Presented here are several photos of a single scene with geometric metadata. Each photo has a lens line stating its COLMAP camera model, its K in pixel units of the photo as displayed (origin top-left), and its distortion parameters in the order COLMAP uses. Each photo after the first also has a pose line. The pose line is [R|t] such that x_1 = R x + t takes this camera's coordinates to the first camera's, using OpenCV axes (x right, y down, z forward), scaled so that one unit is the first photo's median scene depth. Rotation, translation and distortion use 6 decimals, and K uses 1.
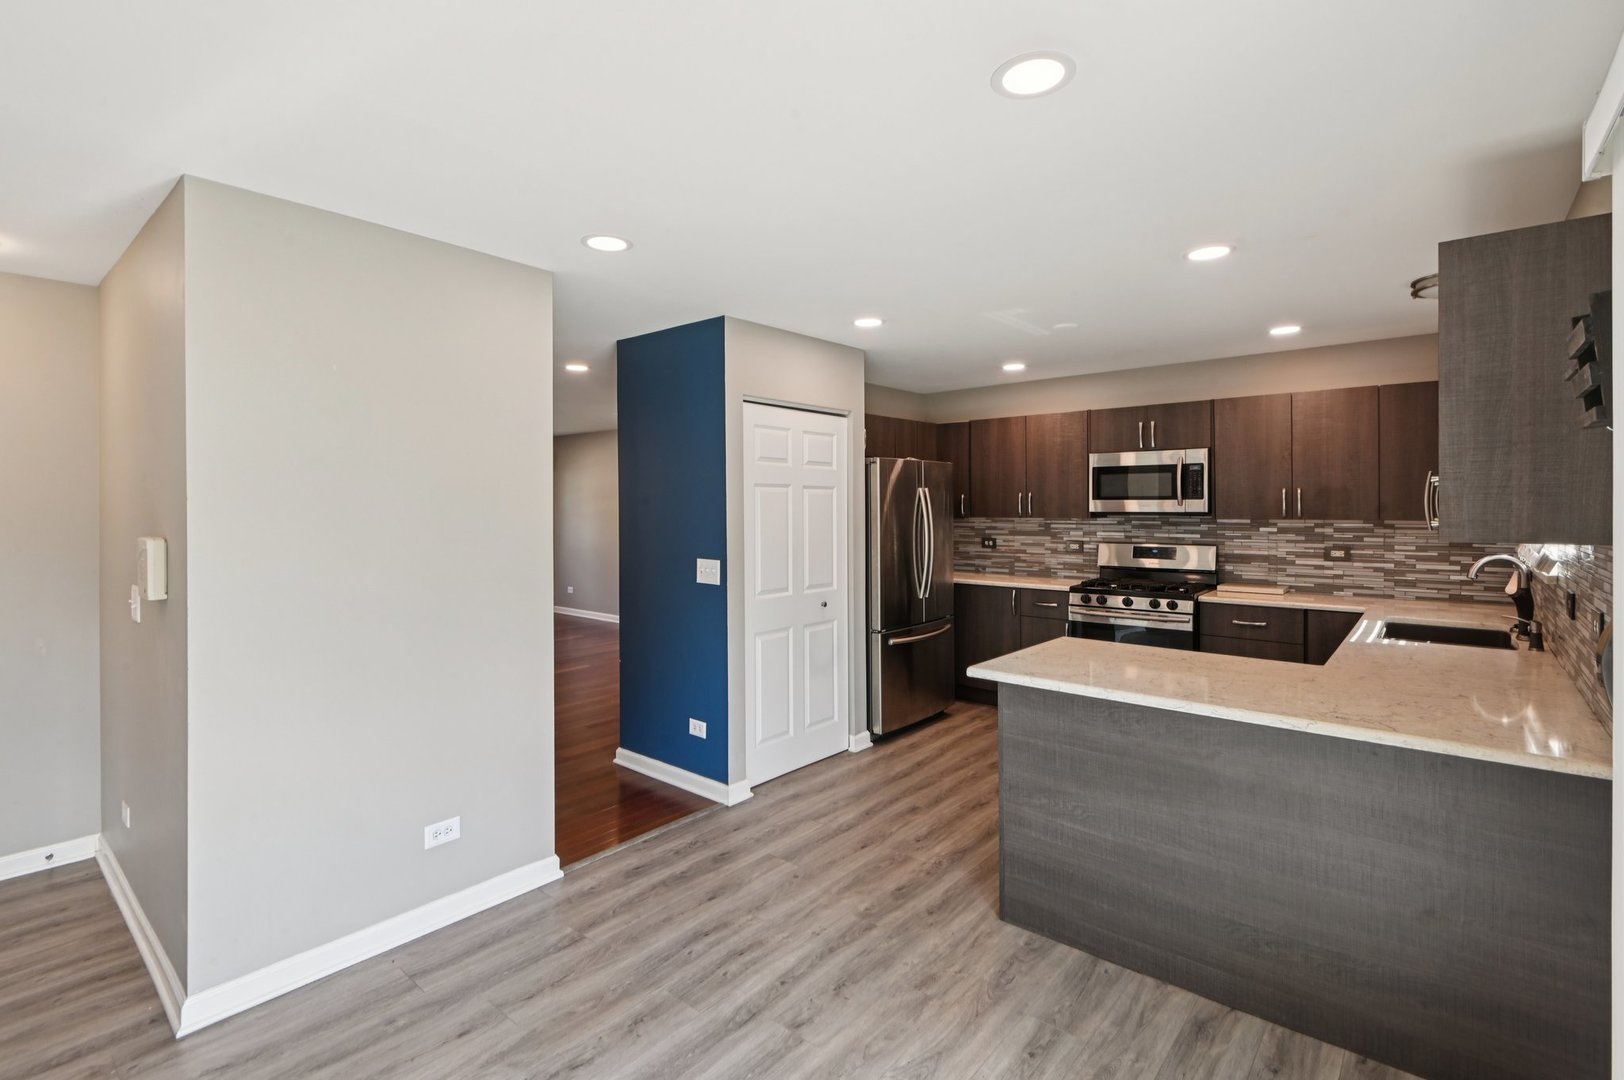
lens RADIAL K [[746.8, 0, 825.9], [0, 746.8, 527.0], [0, 0, 1]] dist [0.007714, -0.005710]
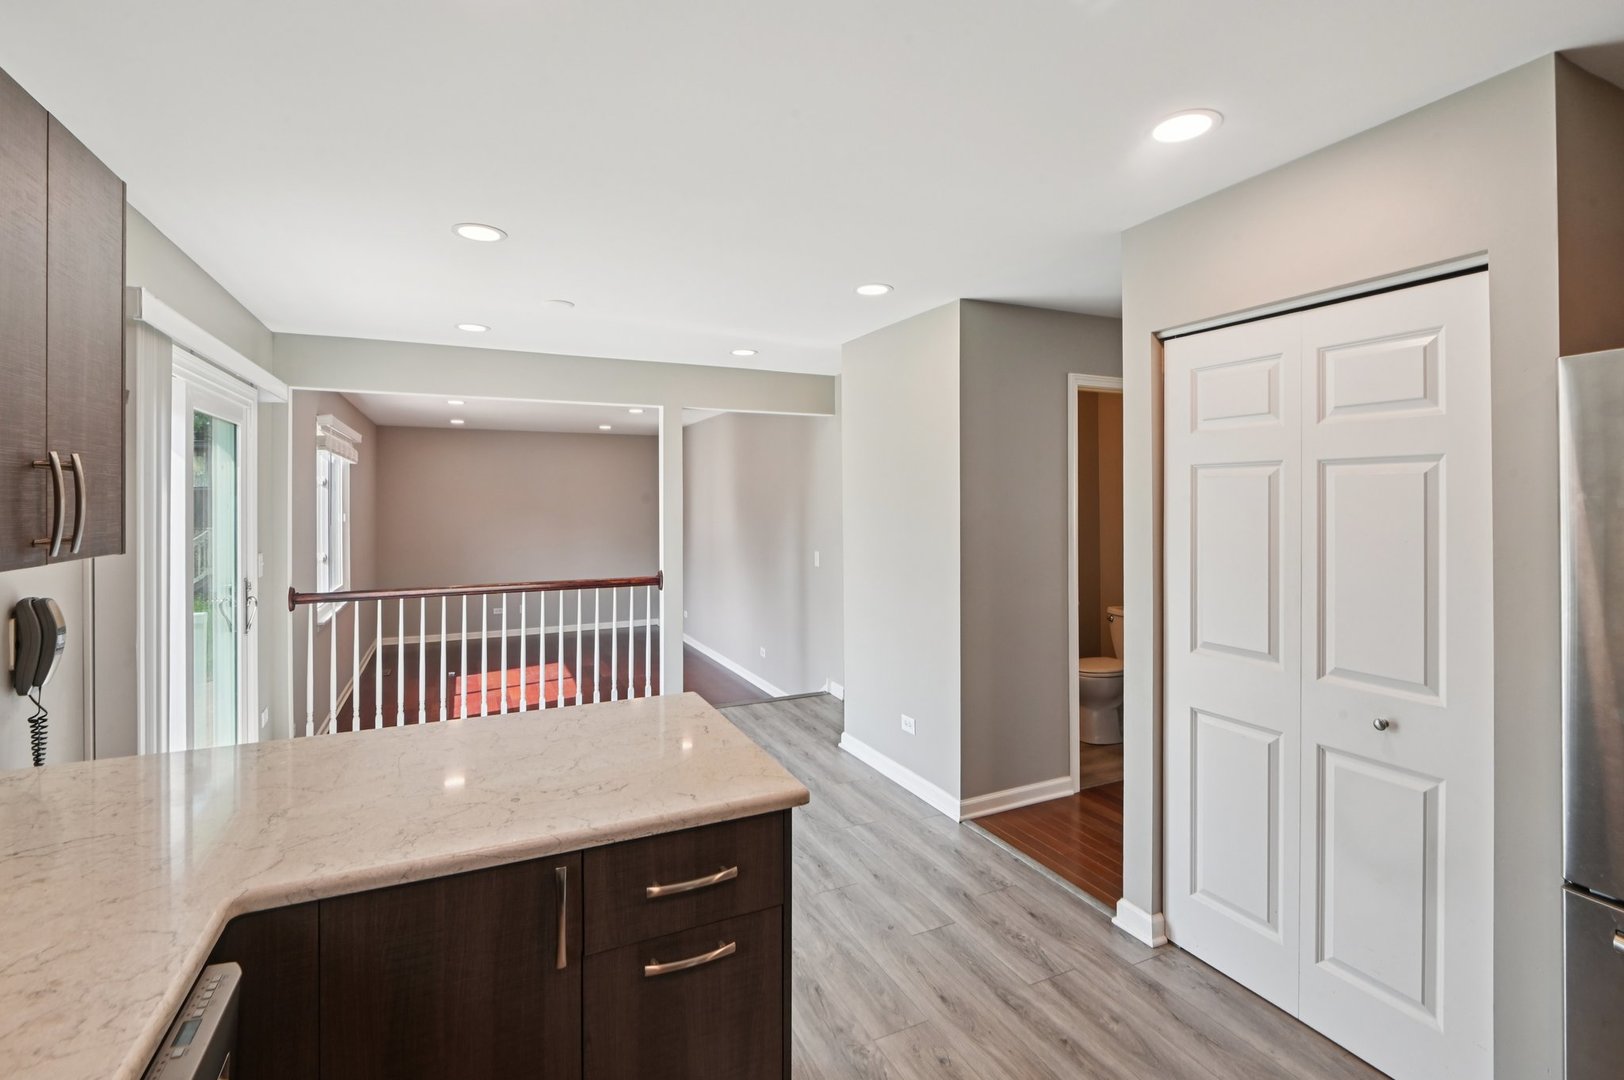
lens RADIAL K [[746.8, 0, 809.3], [0, 746.8, 493.1], [0, 0, 1]] dist [0.007714, -0.005710]
pose [[-0.422040, -0.002589, -0.906574, 0.894723], [-0.020407, 0.999770, 0.006645, -0.048356], [0.906348, 0.021305, -0.421995, 1.435806]]
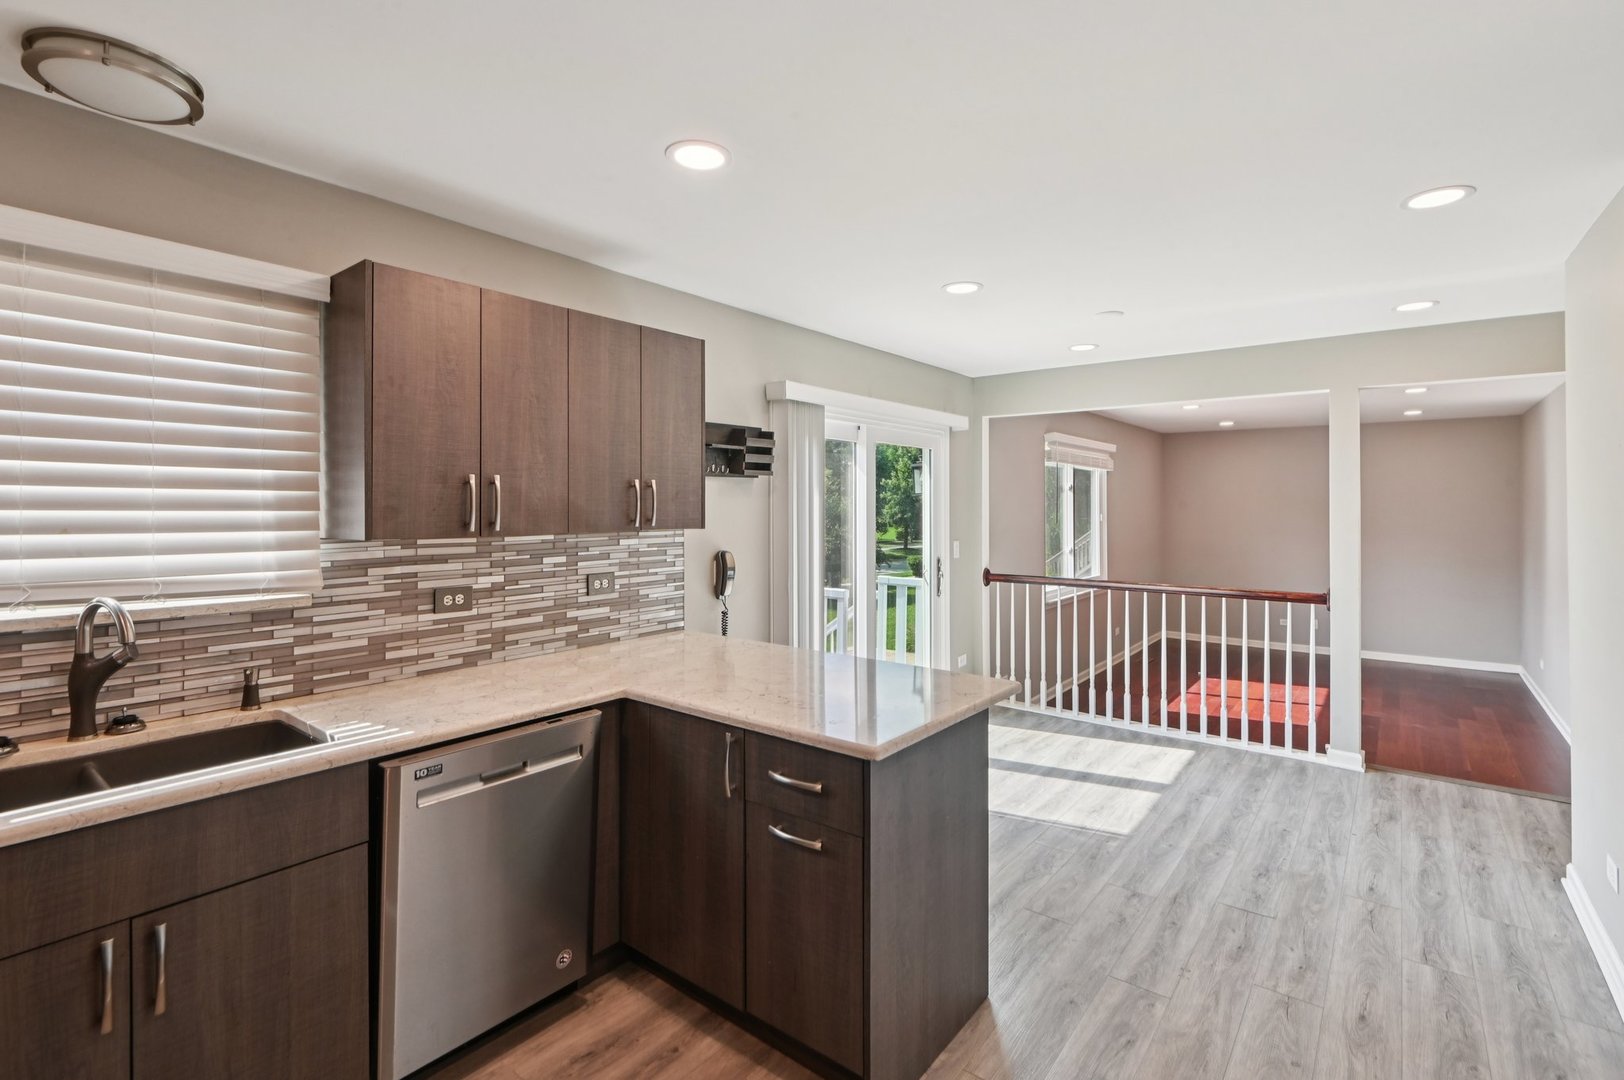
lens RADIAL K [[746.8, 0, 818.2], [0, 746.8, 503.3], [0, 0, 1]] dist [0.007714, -0.005710]
pose [[-0.999512, 0.003057, -0.031090, 0.455073], [0.002187, 0.999606, 0.027990, -0.056763], [0.031163, 0.027908, -0.999125, 1.848222]]
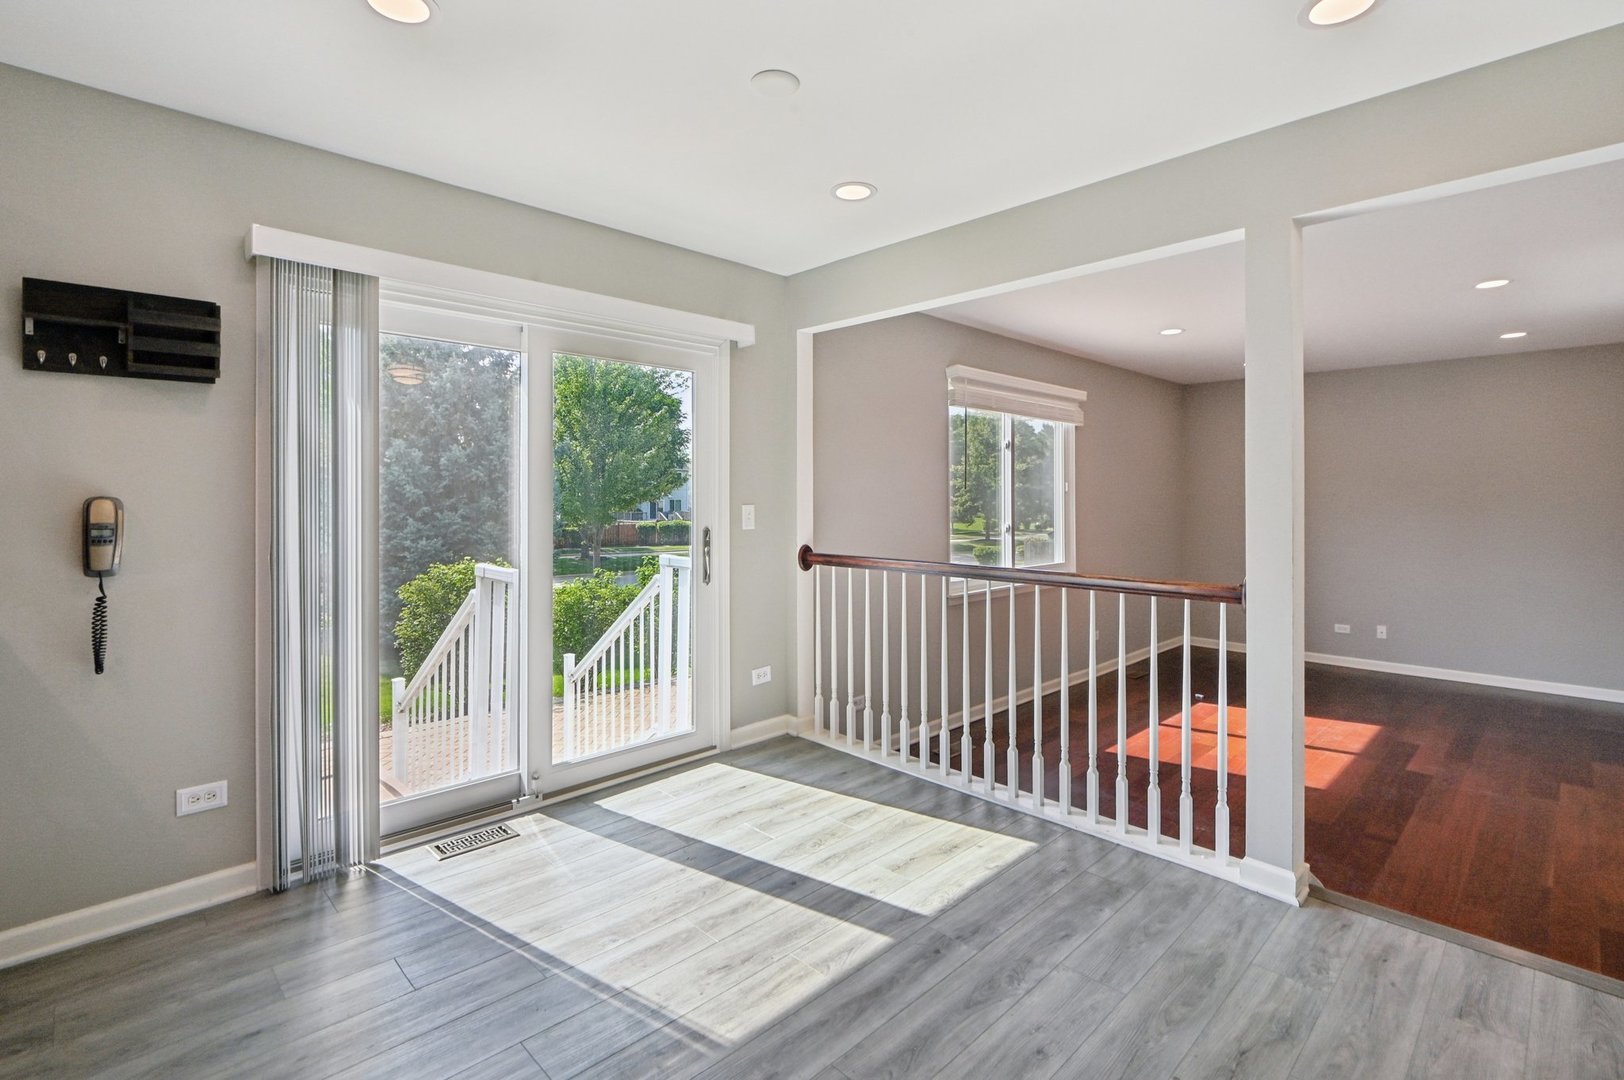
lens RADIAL K [[746.8, 0, 829.3], [0, 746.8, 499.0], [0, 0, 1]] dist [0.007714, -0.005710]
pose [[-0.995137, 0.003569, 0.098436, -0.271793], [0.006746, 0.999466, 0.031966, 0.045055], [-0.098270, 0.032475, -0.994630, 1.244966]]
